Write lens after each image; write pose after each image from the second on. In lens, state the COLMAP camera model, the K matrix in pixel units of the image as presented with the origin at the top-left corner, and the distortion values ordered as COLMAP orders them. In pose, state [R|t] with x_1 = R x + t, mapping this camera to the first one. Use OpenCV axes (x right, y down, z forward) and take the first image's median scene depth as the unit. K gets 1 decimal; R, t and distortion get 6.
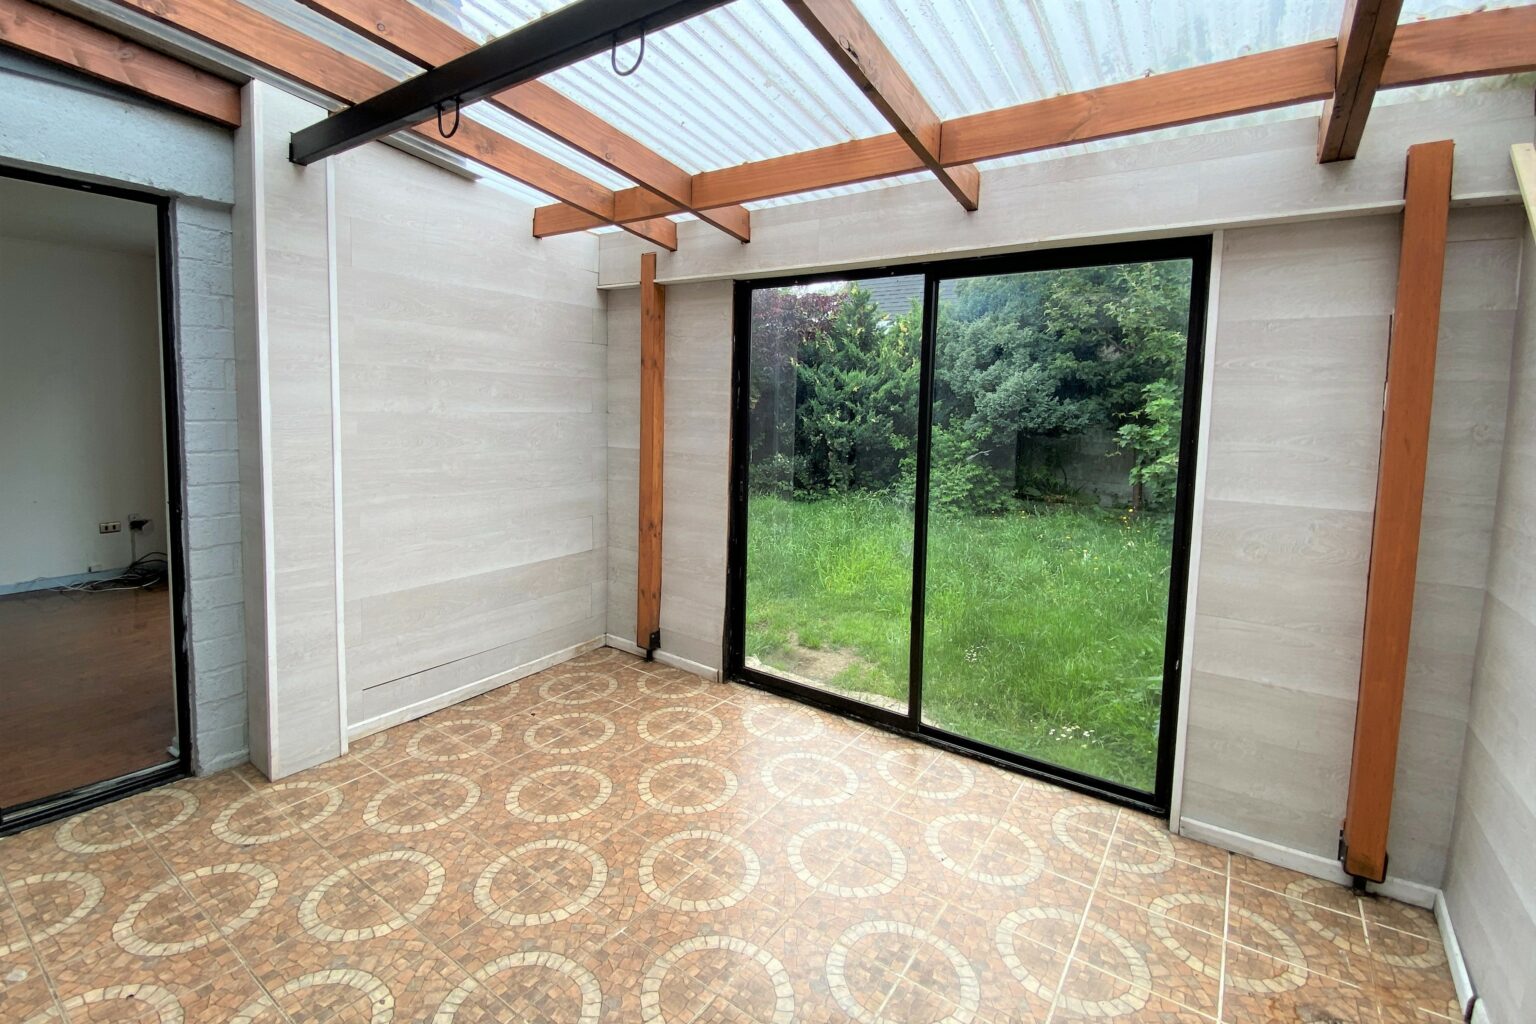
lens RADIAL K [[719.0, 0, 811.6], [0, 719.0, 469.2], [0, 0, 1]] dist [0.065228, -0.035345]
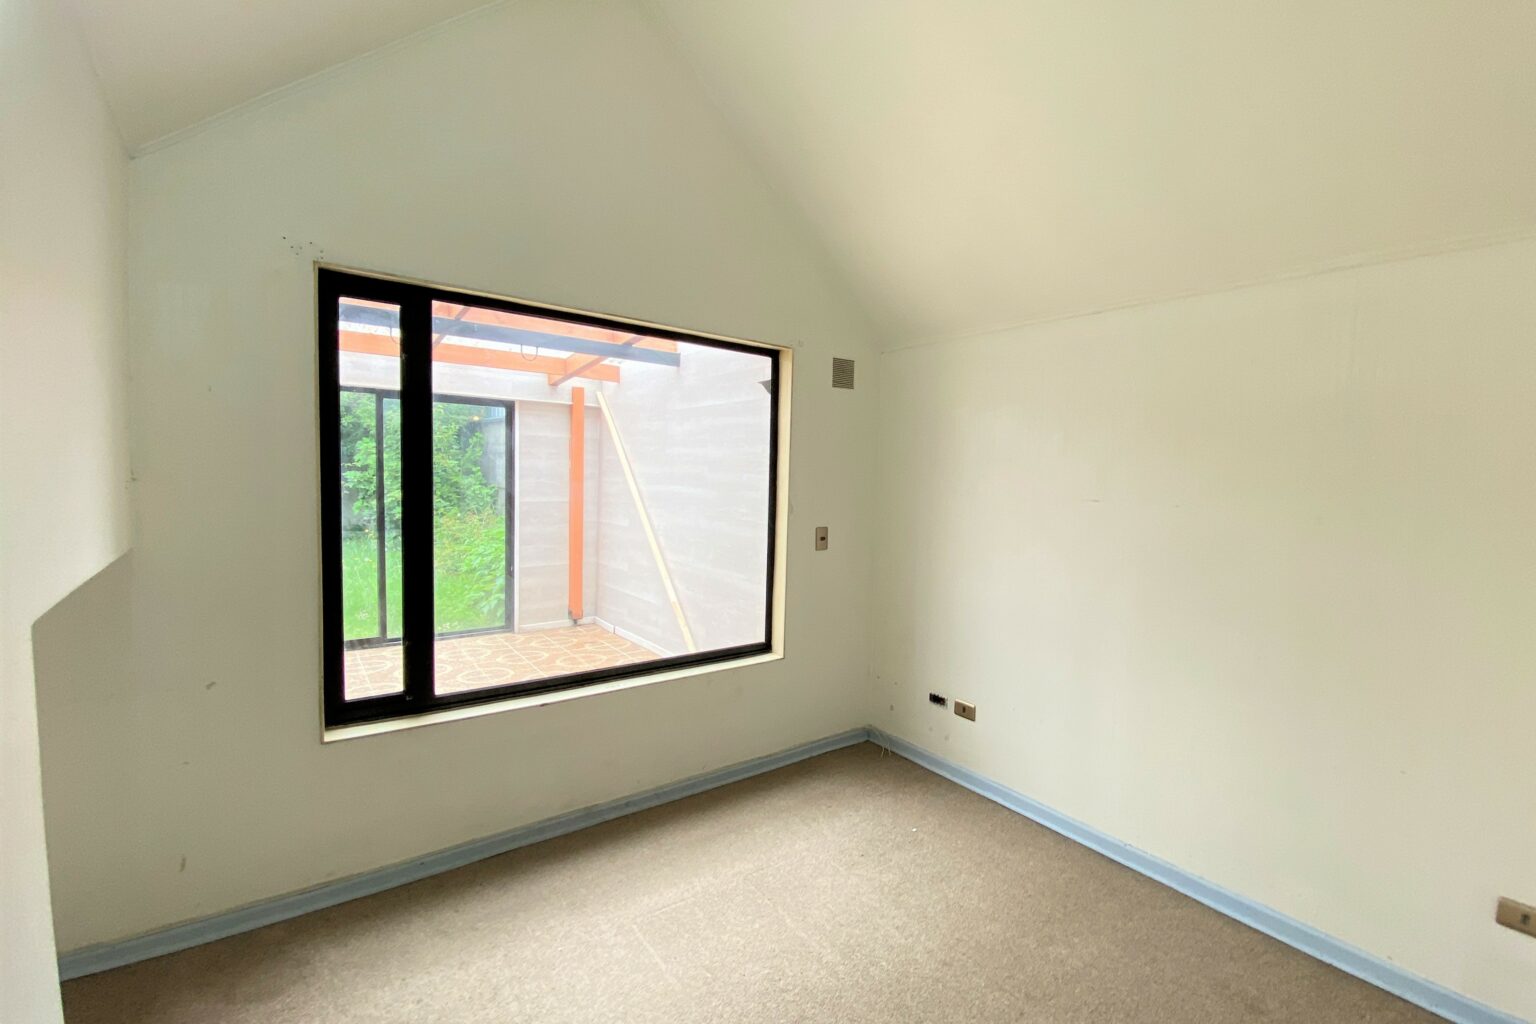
lens RADIAL K [[611.9, 0, 768.0], [0, 611.9, 512.0], [0, 0, 1]] dist [0.000406, 0.000012]
pose [[0.380919, -0.077855, 0.921325, -1.229081], [0.067151, 0.996147, 0.056414, 0.015793], [-0.922167, 0.040379, 0.384680, -0.710395]]
